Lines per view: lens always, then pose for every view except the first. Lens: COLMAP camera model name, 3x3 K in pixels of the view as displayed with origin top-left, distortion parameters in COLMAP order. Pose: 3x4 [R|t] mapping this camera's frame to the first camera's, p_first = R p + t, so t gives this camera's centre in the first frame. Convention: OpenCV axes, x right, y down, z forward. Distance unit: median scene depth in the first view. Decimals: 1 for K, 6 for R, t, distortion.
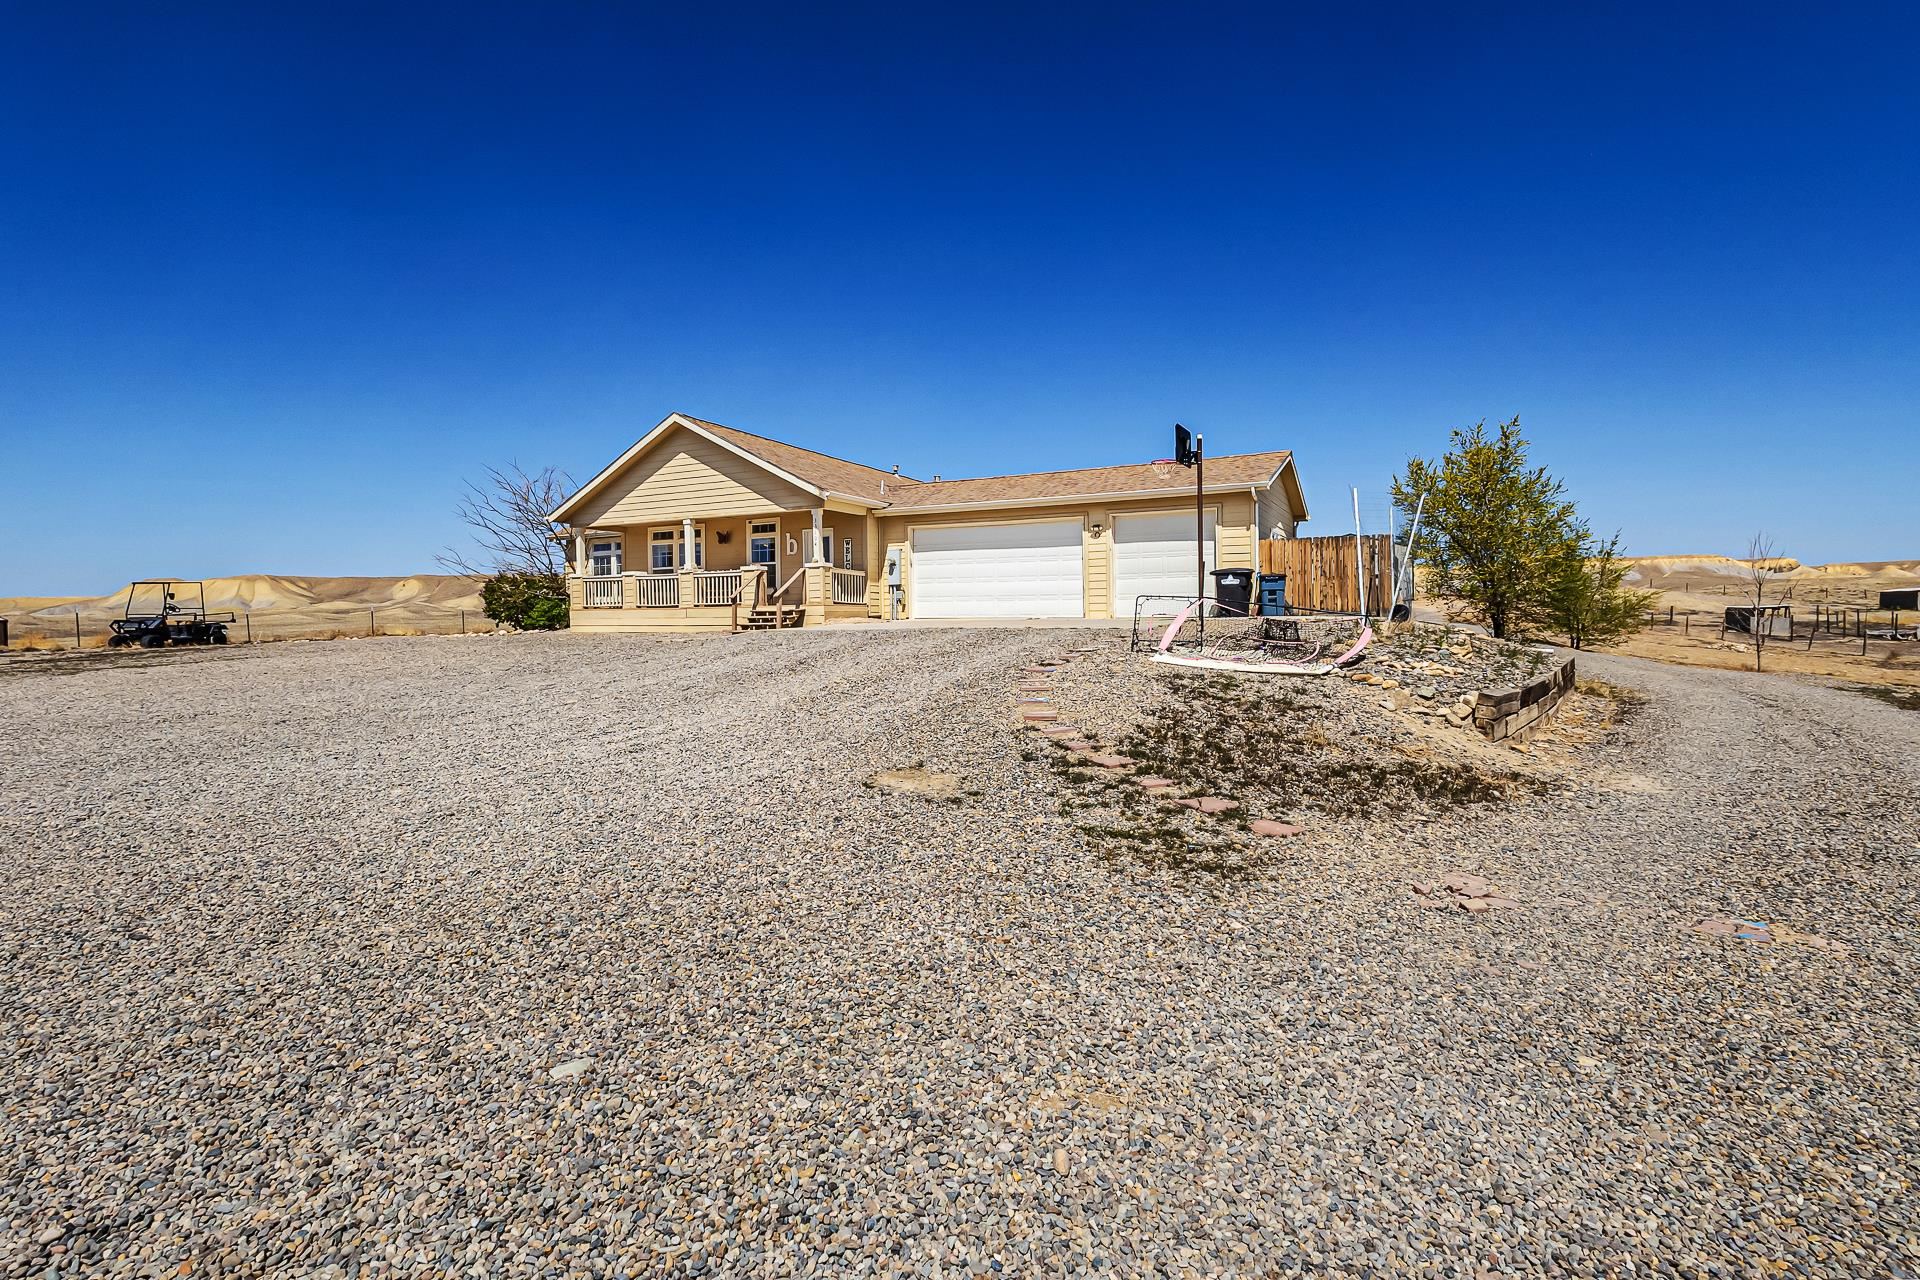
lens RADIAL K [[904.9, 0, 971.8], [0, 904.9, 629.5], [0, 0, 1]] dist [0.014697, 0.000093]
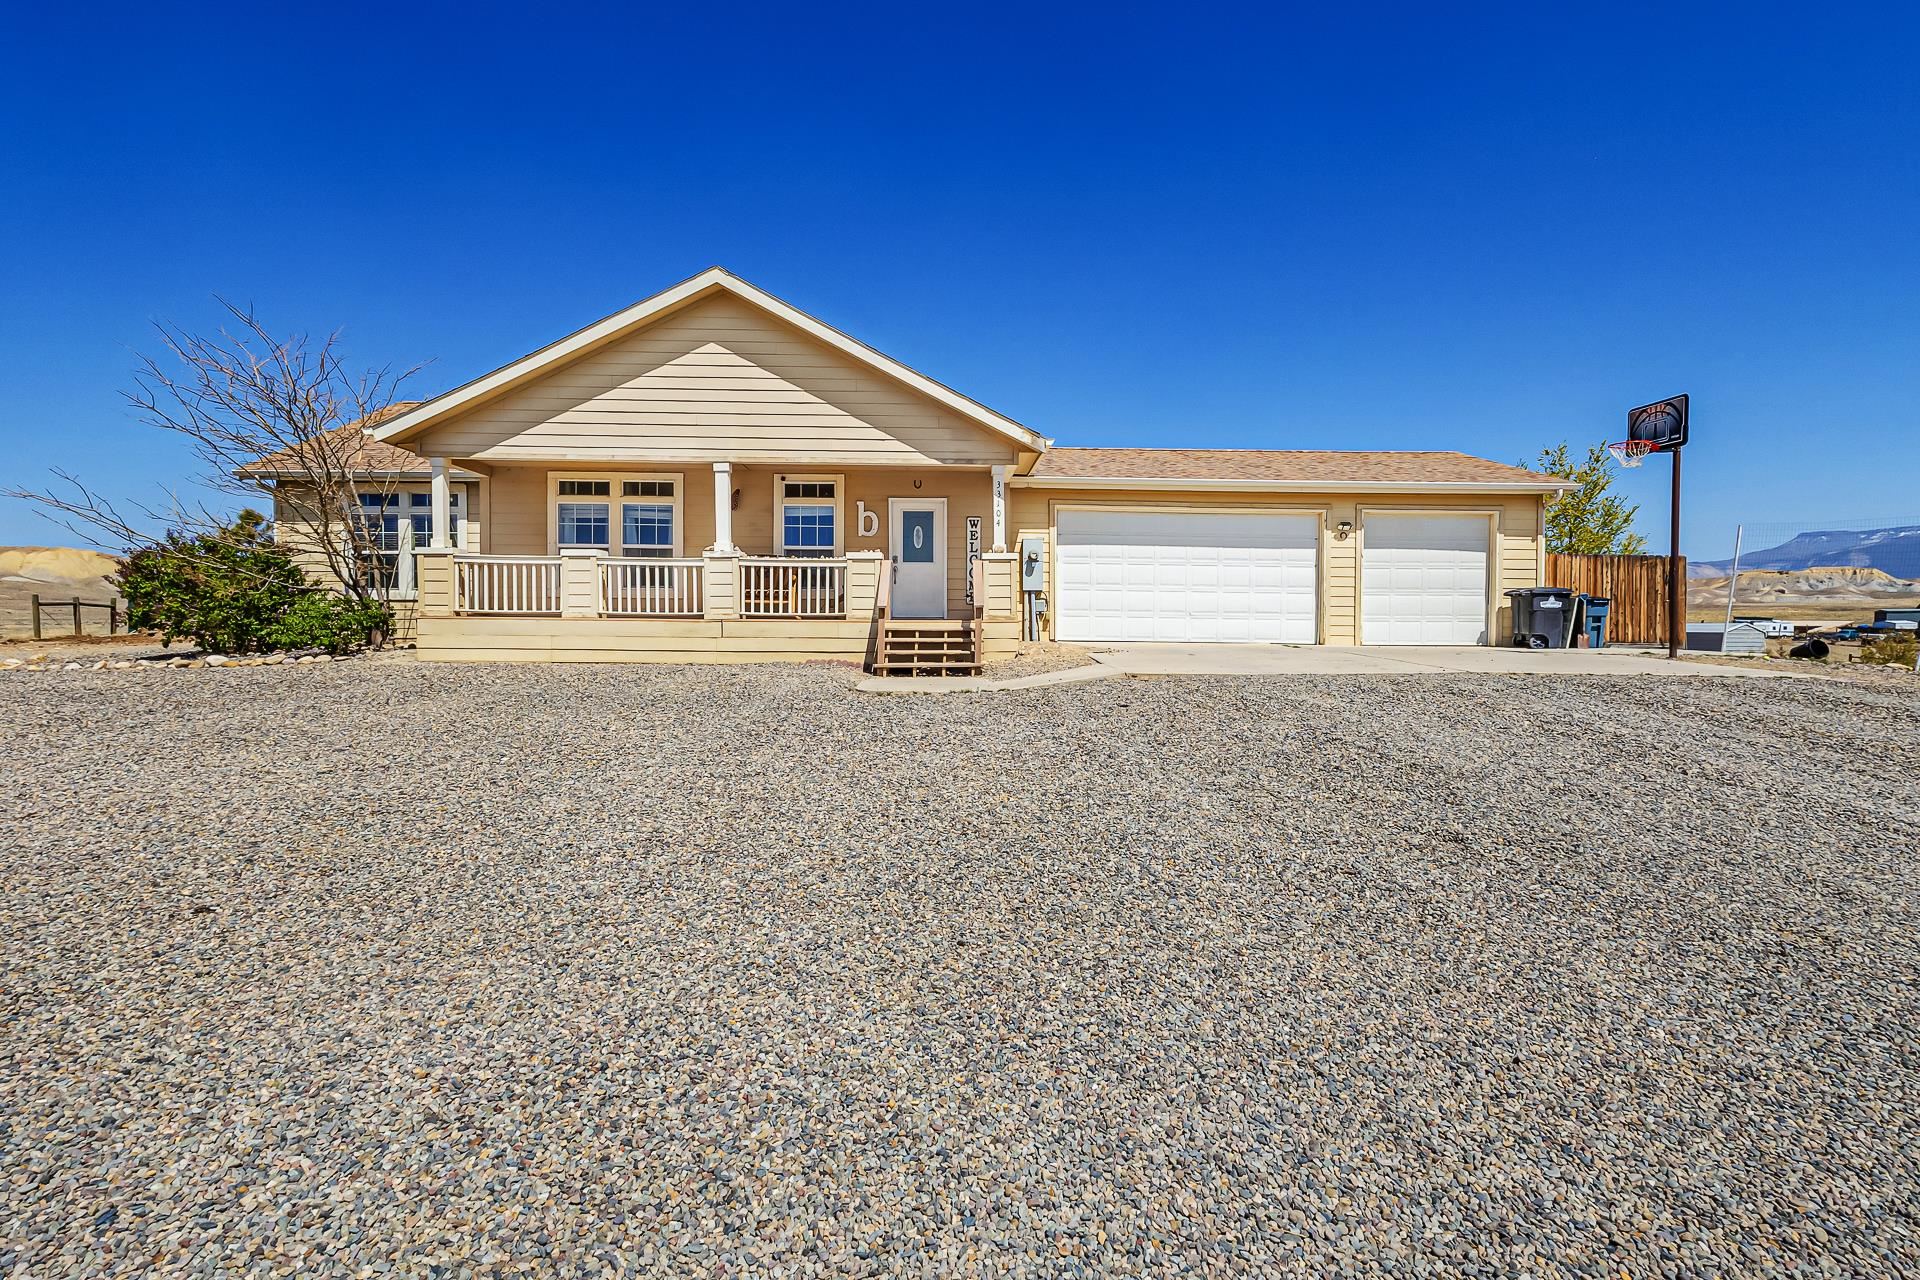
lens RADIAL K [[896.5, 0, 967.9], [0, 896.5, 637.7], [0, 0, 1]] dist [0.016059, -0.000283]
pose [[0.874763, 0.005243, 0.484523, -0.451706], [-0.010540, 0.999911, 0.008210, -0.019299], [-0.484437, -0.012289, 0.874740, 0.438618]]
